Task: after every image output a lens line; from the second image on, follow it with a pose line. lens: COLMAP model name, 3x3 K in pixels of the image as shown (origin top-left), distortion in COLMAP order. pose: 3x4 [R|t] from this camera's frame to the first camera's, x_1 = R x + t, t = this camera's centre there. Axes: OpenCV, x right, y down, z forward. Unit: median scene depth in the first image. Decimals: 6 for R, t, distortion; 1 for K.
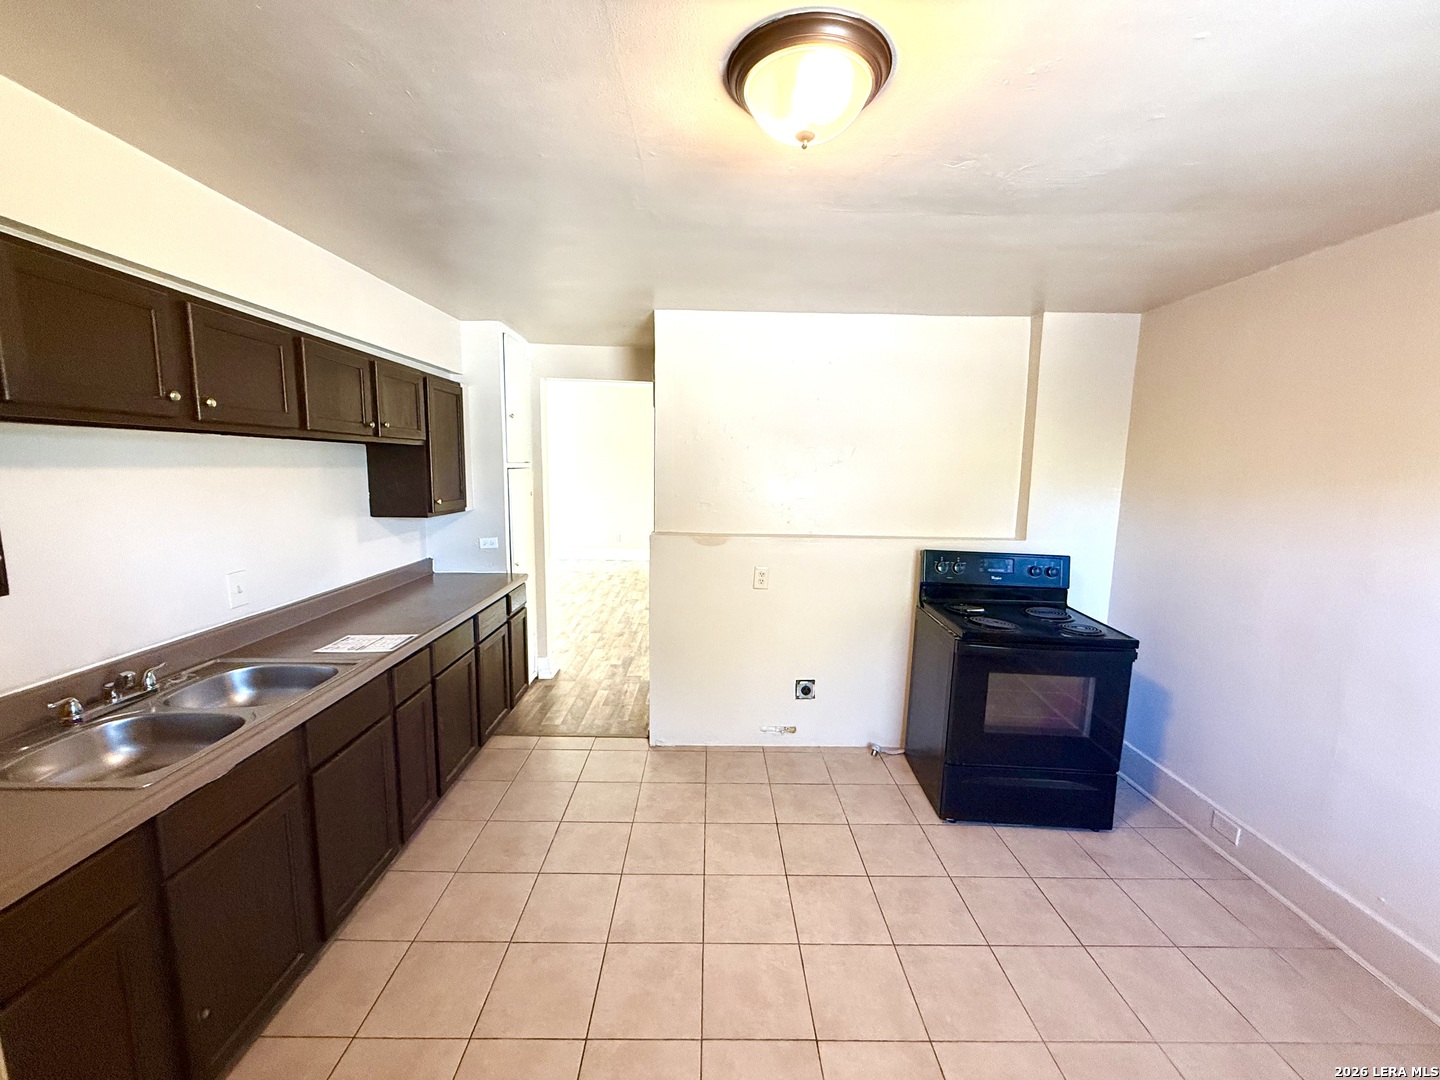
lens RADIAL K [[581.3, 0, 723.0], [0, 581.3, 539.6], [0, 0, 1]] dist [-0.002897, -0.000129]
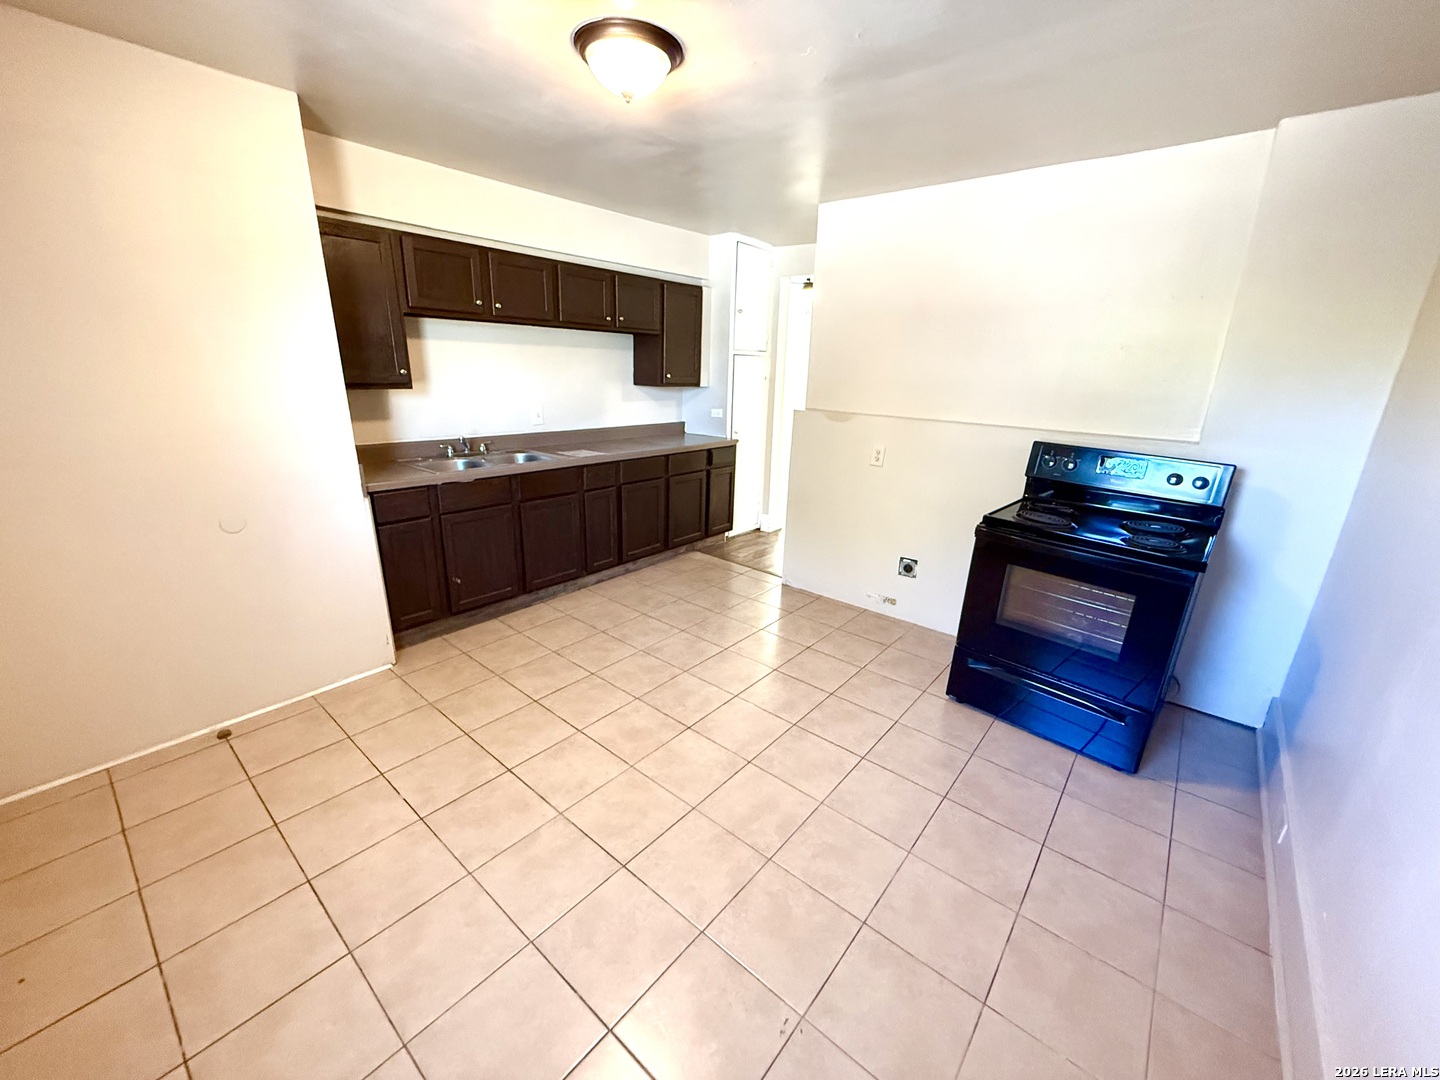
lens RADIAL K [[581.3, 0, 710.1], [0, 581.3, 546.7], [0, 0, 1]] dist [-0.002897, -0.000129]
pose [[0.748711, 0.205408, -0.630269, 0.551512], [-0.102899, 0.975268, 0.195610, 0.051697], [0.654861, -0.081602, 0.751331, -0.034413]]
